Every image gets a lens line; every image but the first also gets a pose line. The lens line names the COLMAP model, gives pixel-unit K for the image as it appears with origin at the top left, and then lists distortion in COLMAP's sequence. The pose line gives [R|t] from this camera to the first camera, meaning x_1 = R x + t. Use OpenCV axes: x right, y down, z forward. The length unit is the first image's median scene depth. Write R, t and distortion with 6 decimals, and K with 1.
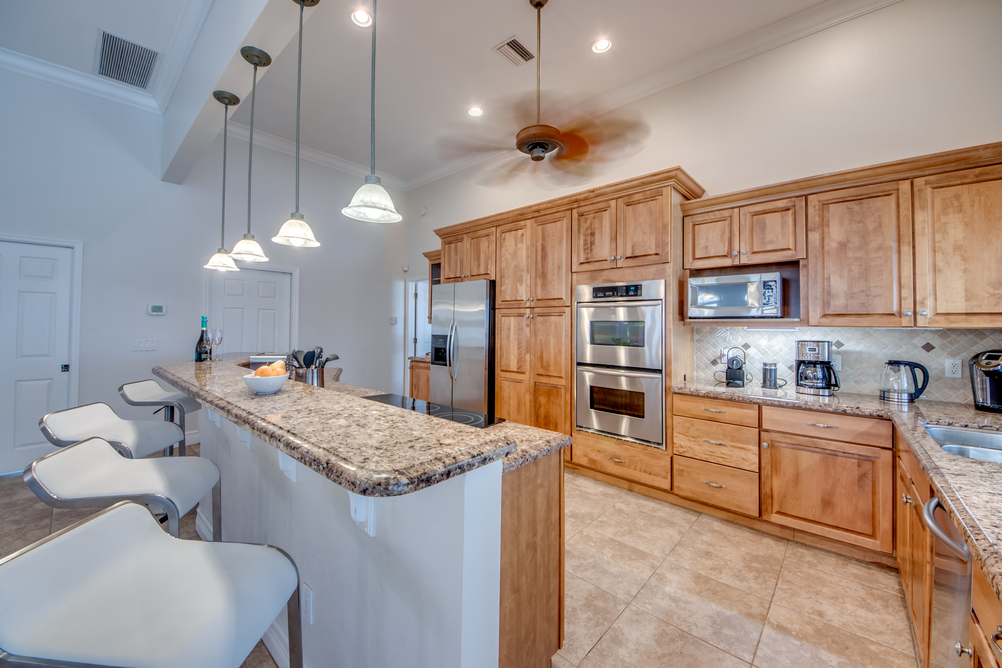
lens RADIAL K [[377.0, 0, 476.9], [0, 377.0, 318.5], [0, 0, 1]] dist [0.026342, -0.018351]
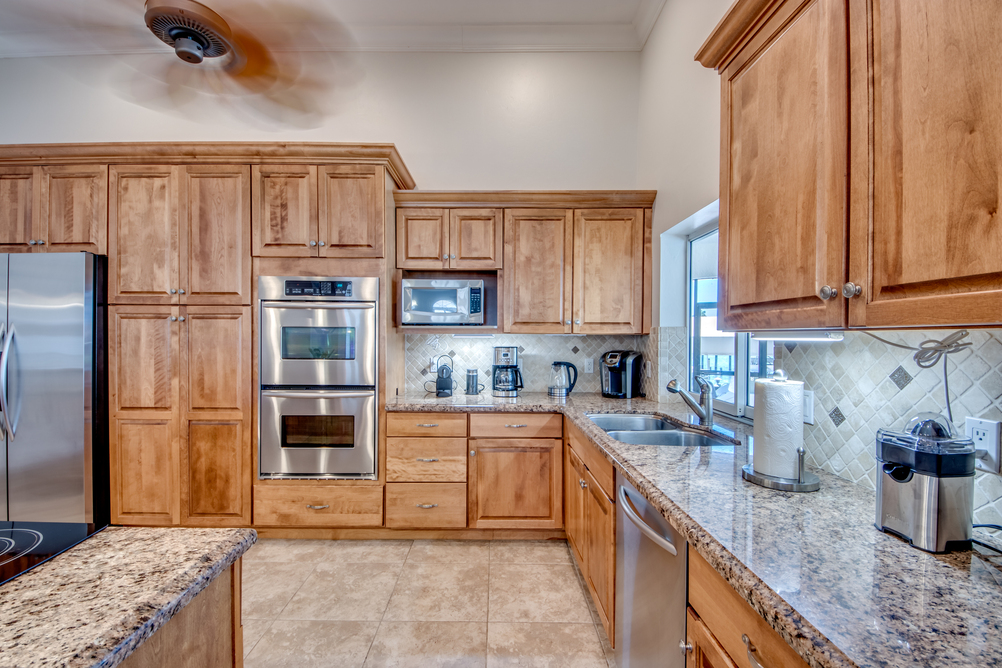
lens RADIAL K [[422.7, 0, 495.7], [0, 422.7, 338.9], [0, 0, 1]] dist [0.045161, -0.037102]
pose [[0.720896, -0.011627, 0.692946, 0.032429], [-0.010981, 0.999542, 0.028195, 0.002828], [-0.692957, -0.027935, 0.720438, 0.141977]]
